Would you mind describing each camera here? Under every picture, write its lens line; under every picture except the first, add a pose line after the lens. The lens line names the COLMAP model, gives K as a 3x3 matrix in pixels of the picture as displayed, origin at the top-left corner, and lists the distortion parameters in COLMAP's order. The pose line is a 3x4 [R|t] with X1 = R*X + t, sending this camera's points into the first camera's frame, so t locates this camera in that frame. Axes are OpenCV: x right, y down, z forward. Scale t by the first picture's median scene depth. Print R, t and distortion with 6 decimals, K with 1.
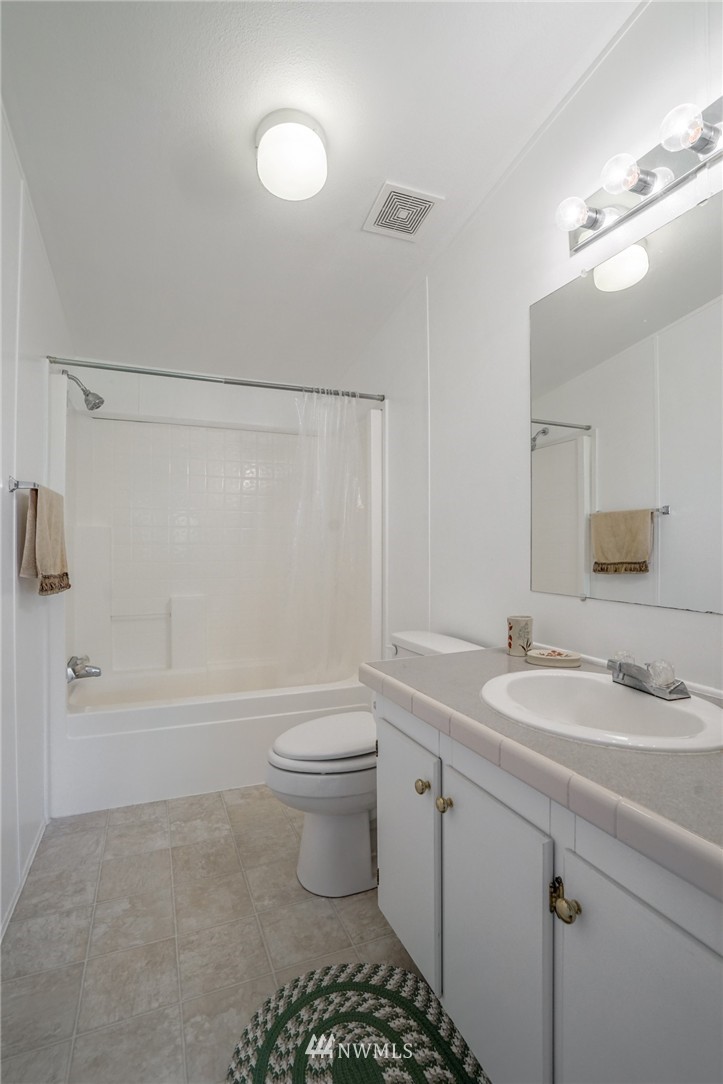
lens RADIAL K [[505.9, 0, 352.5], [0, 505.9, 542.4], [0, 0, 1]] dist [-0.054147, 0.018813]
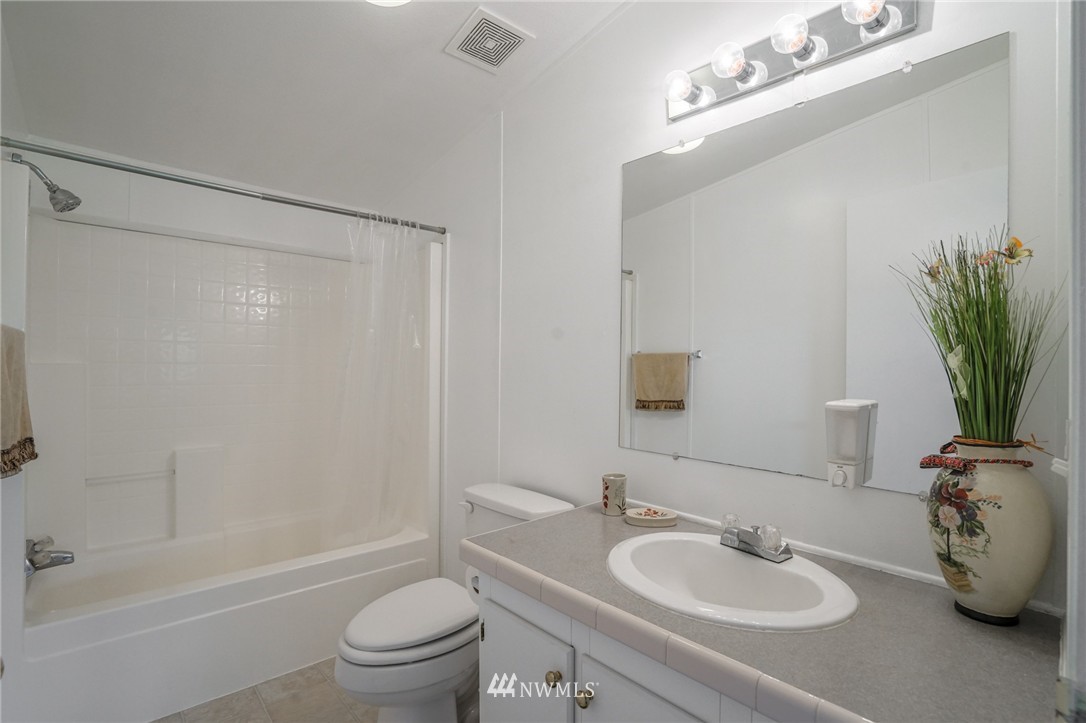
lens RADIAL K [[506.9, 0, 533.9], [0, 506.9, 361.8], [0, 0, 1]] dist [-0.054147, 0.018813]
pose [[0.942820, 0.007563, 0.333216, -0.118222], [-0.008960, 0.999956, 0.002655, -0.060416], [-0.333182, -0.005489, 0.942847, 0.077293]]
